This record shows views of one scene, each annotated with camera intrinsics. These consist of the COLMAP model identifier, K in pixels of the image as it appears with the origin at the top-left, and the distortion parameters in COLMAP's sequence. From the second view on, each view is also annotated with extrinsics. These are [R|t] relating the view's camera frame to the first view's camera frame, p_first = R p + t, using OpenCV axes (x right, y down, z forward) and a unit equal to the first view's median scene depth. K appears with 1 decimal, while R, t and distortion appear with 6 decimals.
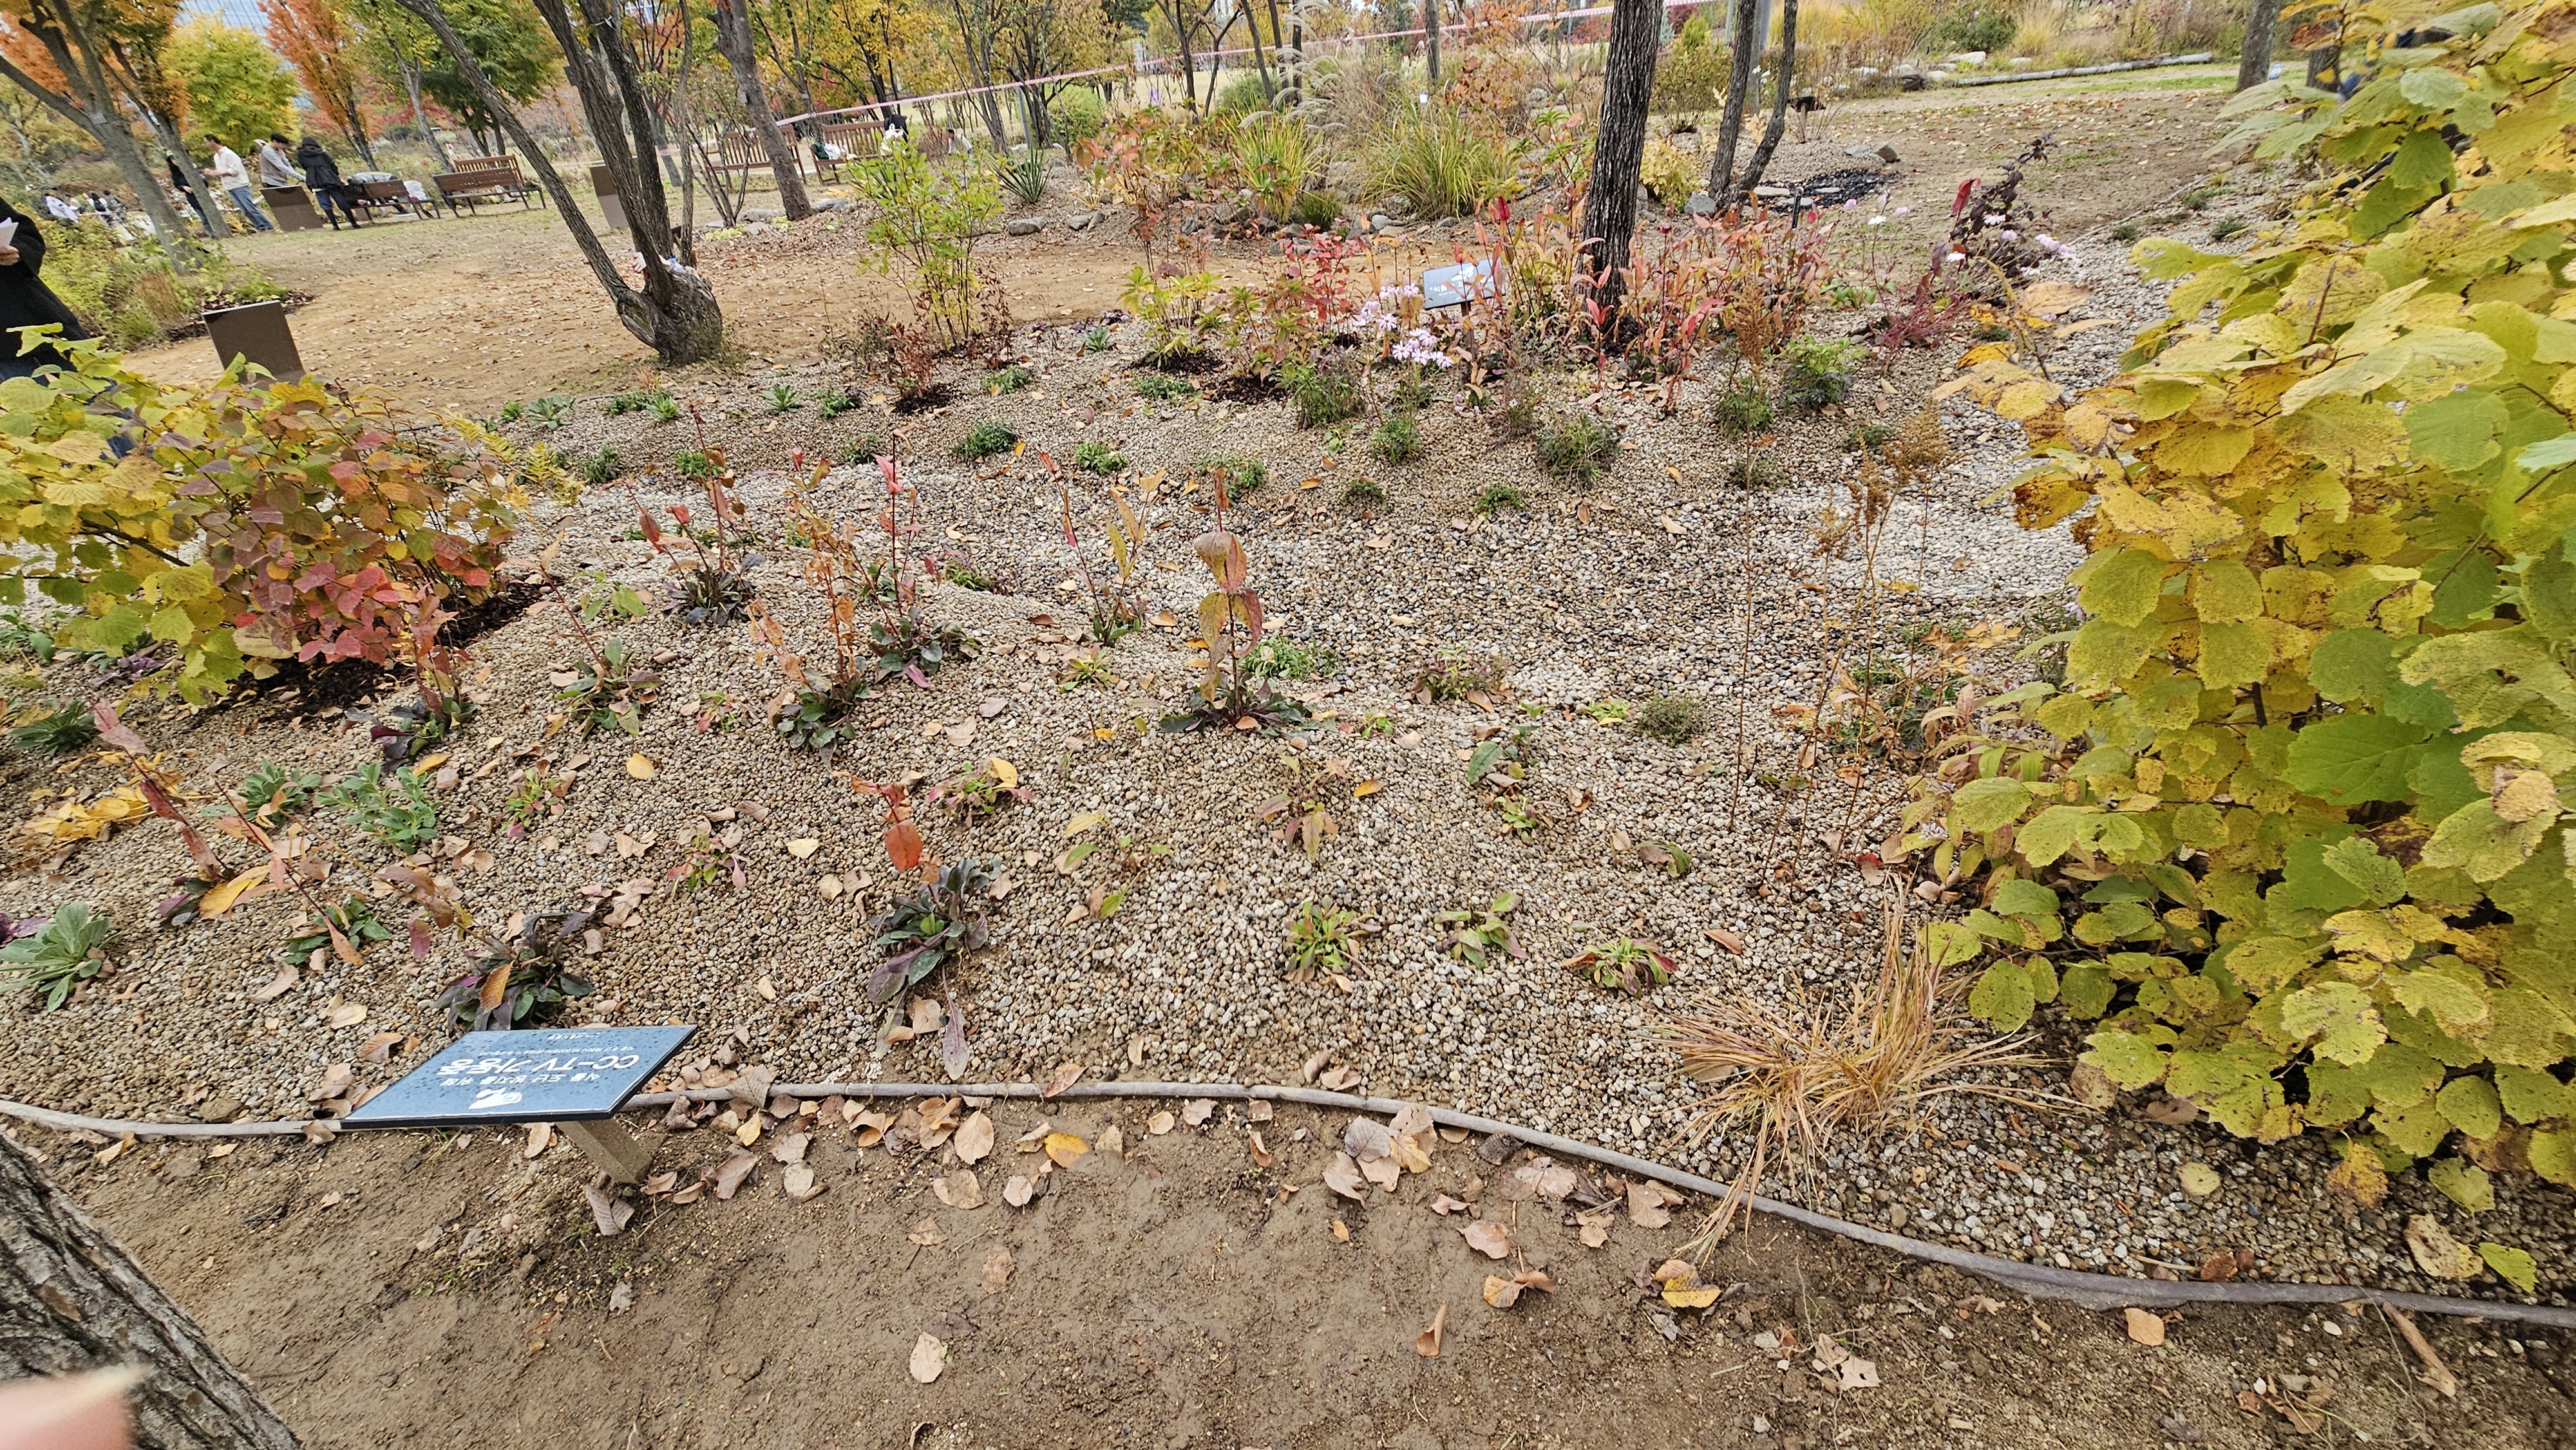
lens RADIAL K [[994.4, 0, 1289.5], [0, 994.4, 716.0], [0, 0, 1]] dist [-0.010032, 0.003409]
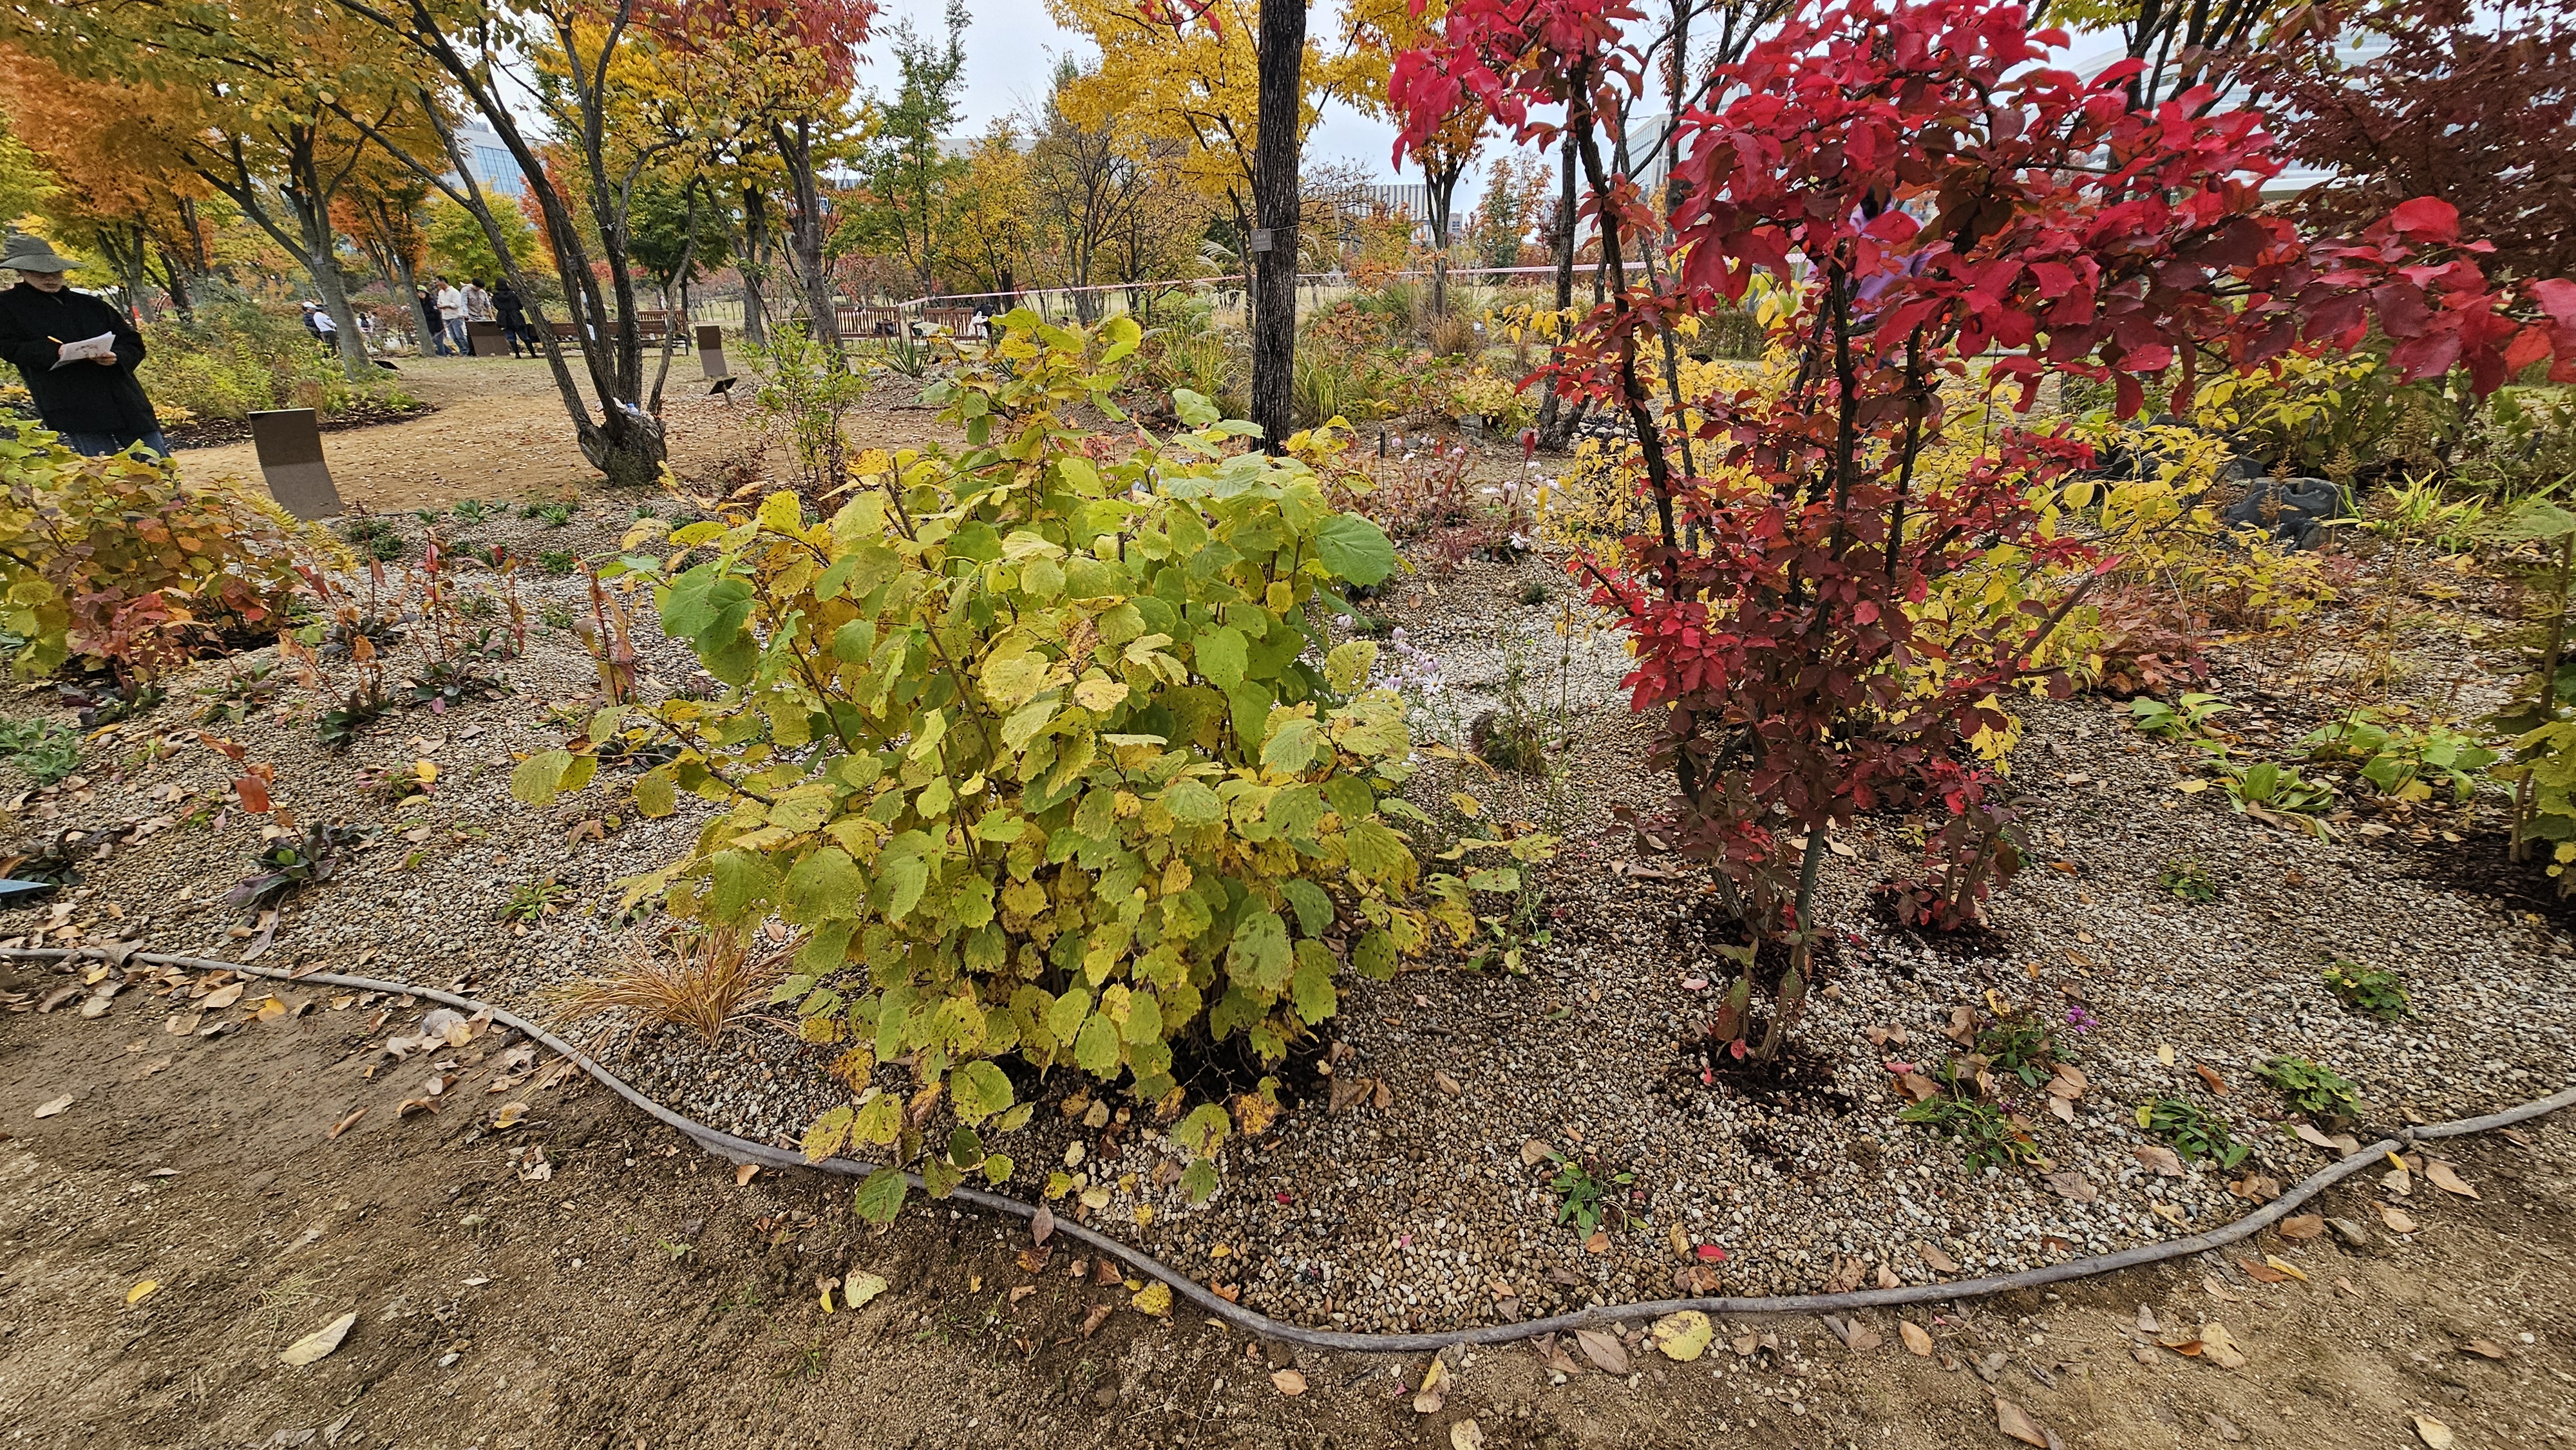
lens RADIAL K [[994.4, 0, 1280.7], [0, 994.4, 736.0], [0, 0, 1]] dist [-0.010032, 0.003409]
pose [[0.990029, 0.112845, -0.084310, 1.037056], [-0.124403, 0.981202, -0.147534, 0.067832], [0.066077, 0.156552, 0.985457, -0.284478]]
